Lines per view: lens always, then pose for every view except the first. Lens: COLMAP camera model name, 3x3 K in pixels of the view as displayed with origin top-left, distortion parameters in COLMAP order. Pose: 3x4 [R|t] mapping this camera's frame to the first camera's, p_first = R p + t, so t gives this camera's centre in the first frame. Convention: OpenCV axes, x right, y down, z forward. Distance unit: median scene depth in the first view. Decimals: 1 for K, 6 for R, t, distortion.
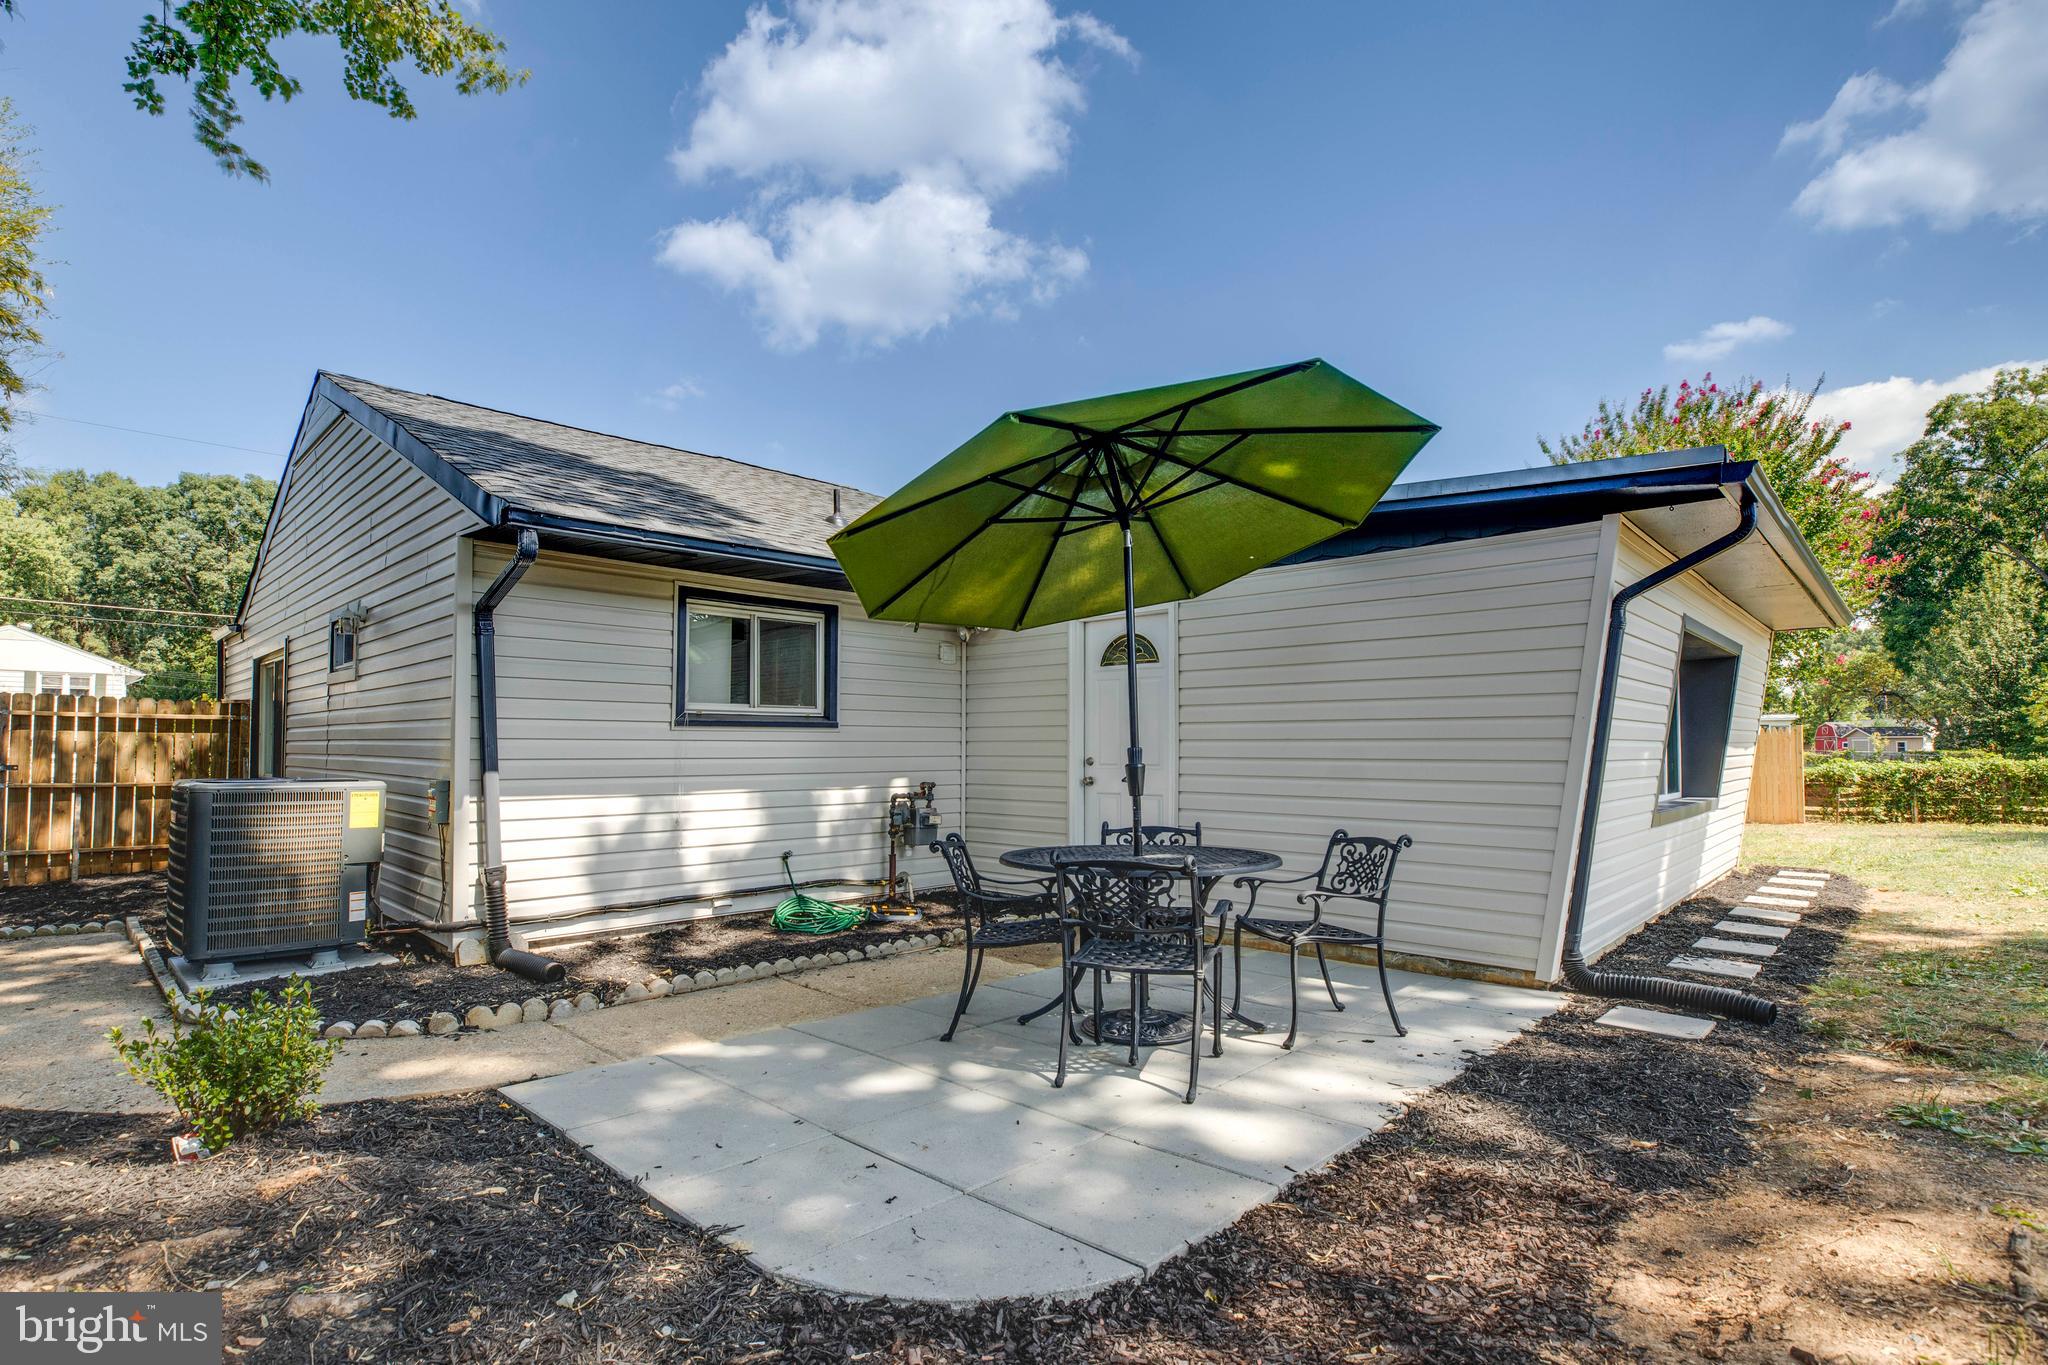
lens RADIAL K [[944.3, 0, 1043.2], [0, 944.3, 698.5], [0, 0, 1]] dist [-0.045253, 0.016196]
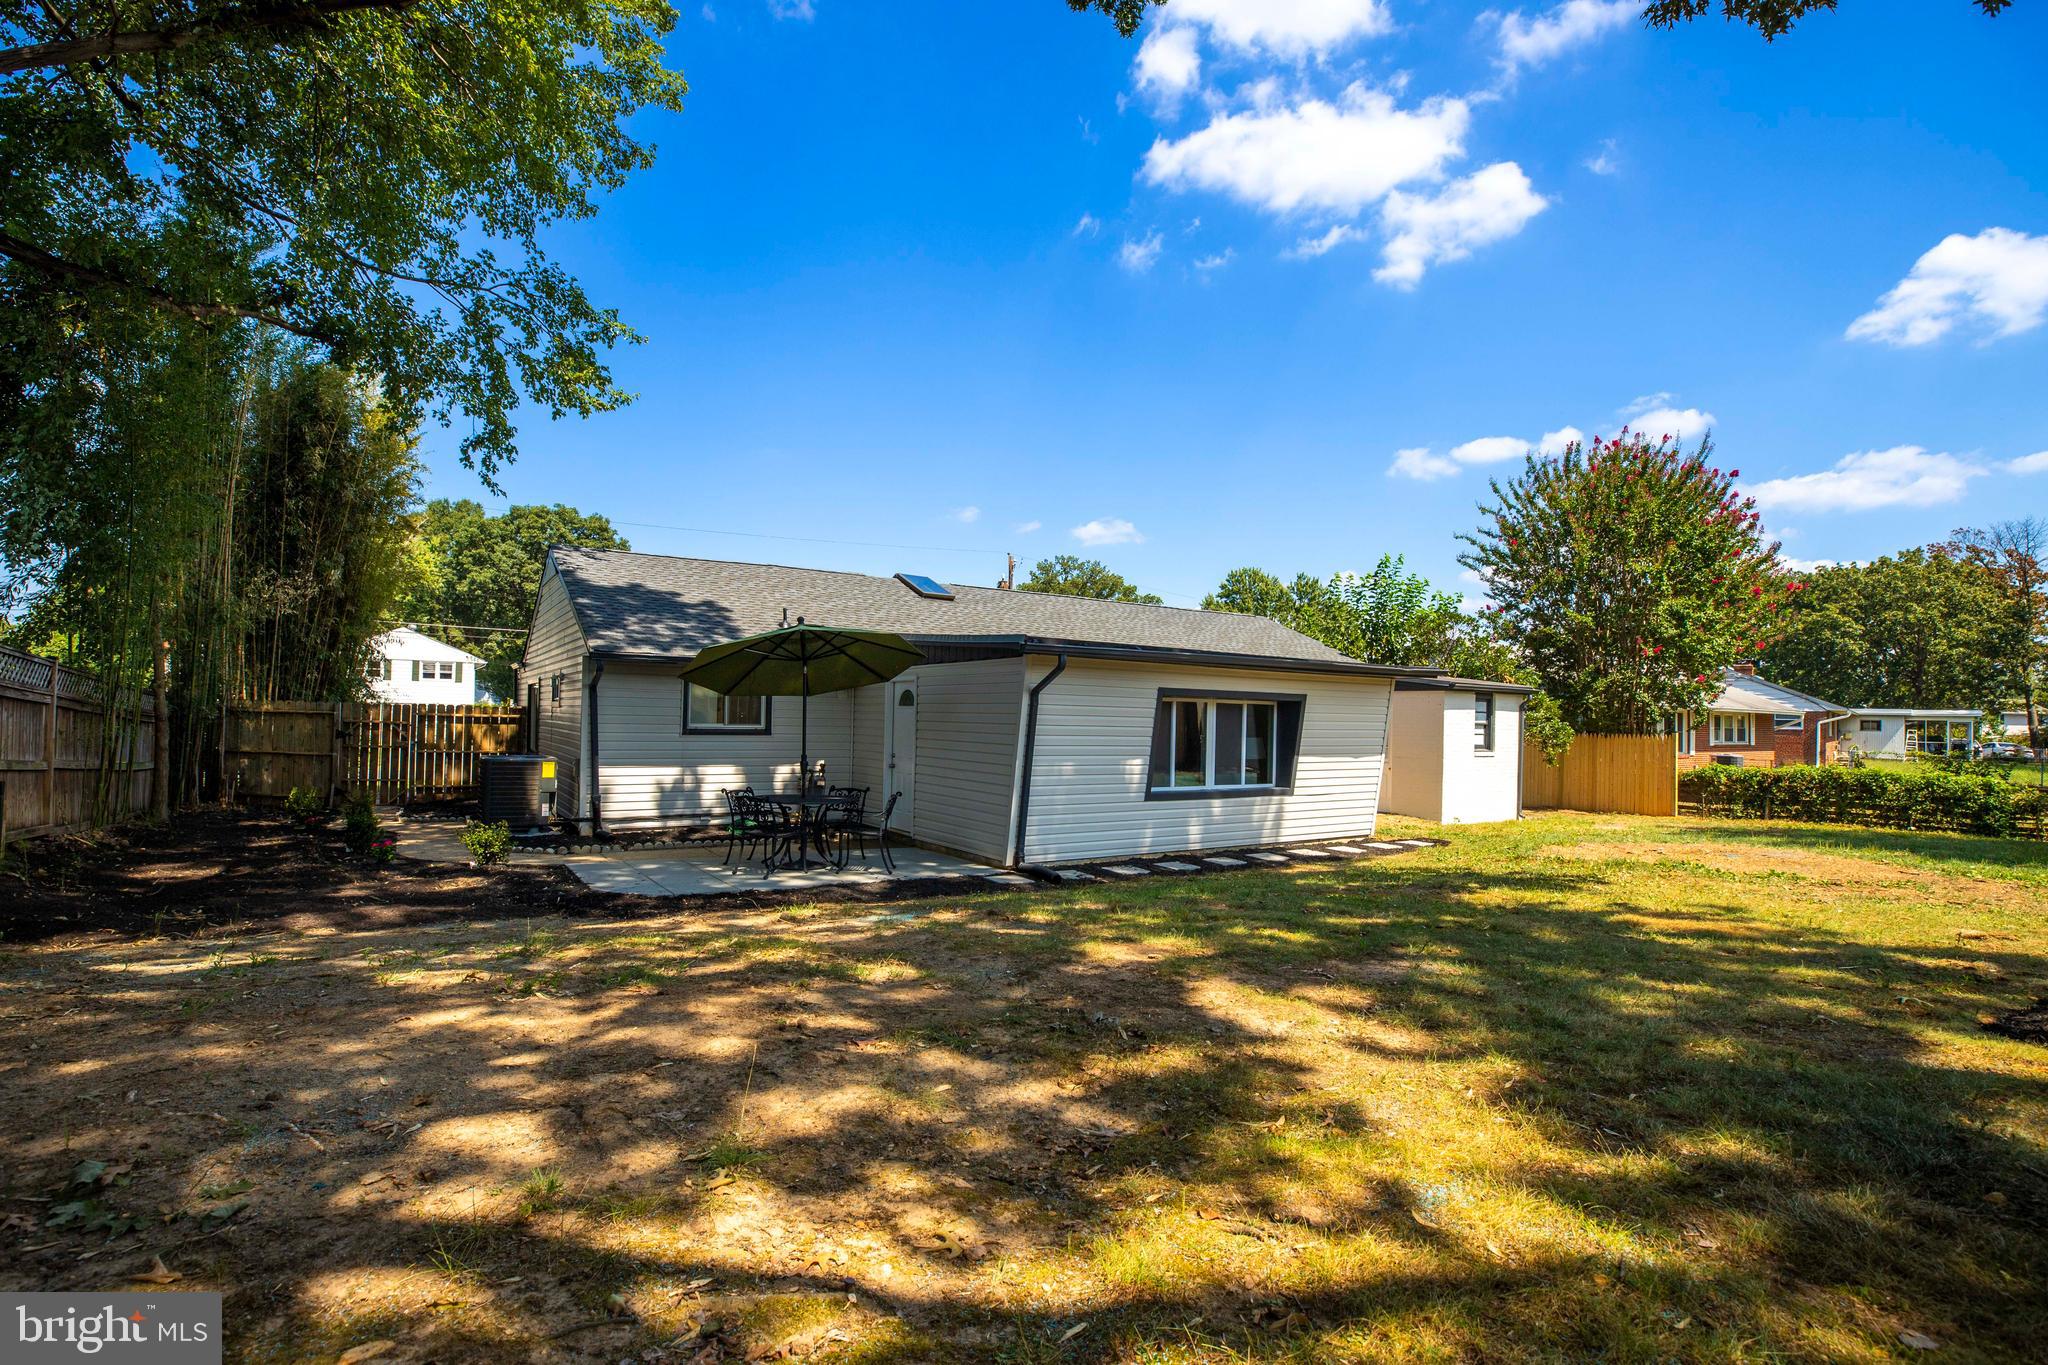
lens RADIAL K [[934.2, 0, 1079.5], [0, 934.2, 682.9], [0, 0, 1]] dist [-0.017151, -0.000046]
pose [[0.977961, 0.011130, -0.208490, 0.333299], [-0.008830, 0.999890, 0.011956, -0.043631], [0.208600, -0.009851, 0.977952, -0.321899]]
